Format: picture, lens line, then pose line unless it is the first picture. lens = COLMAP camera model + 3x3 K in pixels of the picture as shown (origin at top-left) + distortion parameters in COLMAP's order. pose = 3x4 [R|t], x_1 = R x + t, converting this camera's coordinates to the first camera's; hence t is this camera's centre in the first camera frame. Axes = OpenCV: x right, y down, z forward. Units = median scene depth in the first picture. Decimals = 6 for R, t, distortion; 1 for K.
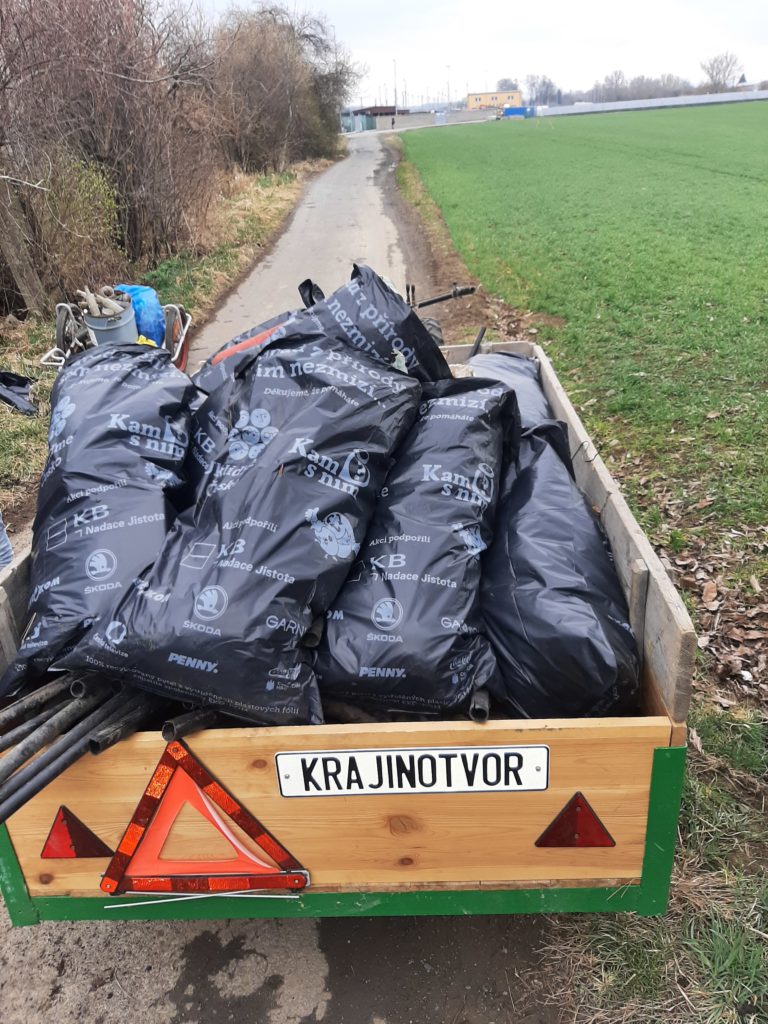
lens RADIAL K [[832.0, 0, 360.0], [0, 832.0, 513.9], [0, 0, 1]] dist [-0.000099, 0.000739]
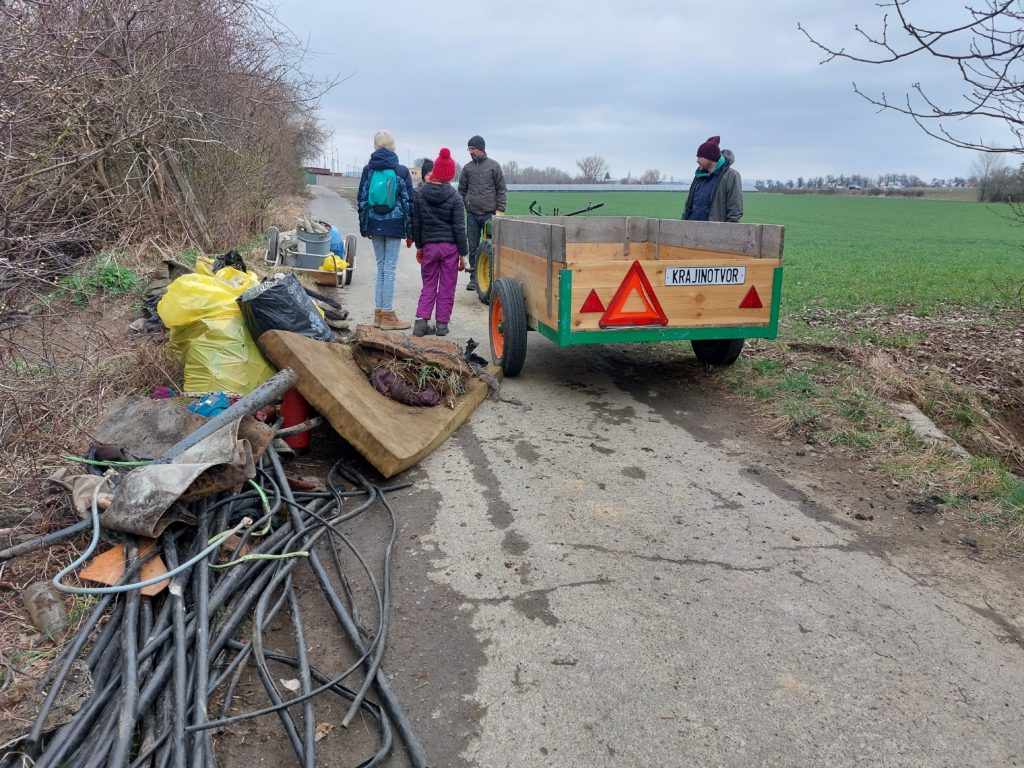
lens RADIAL K [[753.1, 0, 512.0], [0, 753.1, 384.0], [0, 0, 1]] dist [0.100997, -0.114104]
pose [[0.959814, 0.015731, 0.280197, -1.359684], [0.037830, 0.982062, -0.184723, 1.149792], [-0.278076, 0.187900, 0.942002, -1.339410]]
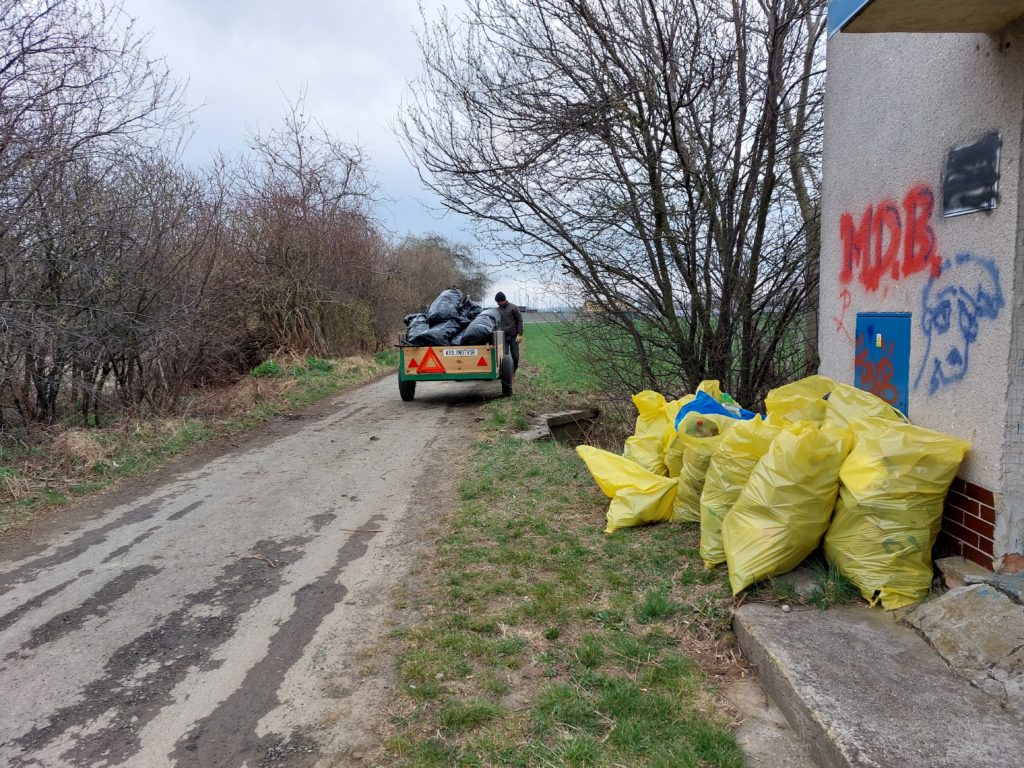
lens RADIAL K [[753.1, 0, 512.0], [0, 753.1, 384.0], [0, 0, 1]] dist [0.100997, -0.114104]
pose [[0.998401, 0.052113, 0.021914, 0.378577], [-0.041313, 0.937167, -0.346428, 2.831112], [-0.038590, 0.344968, 0.937821, -5.189229]]
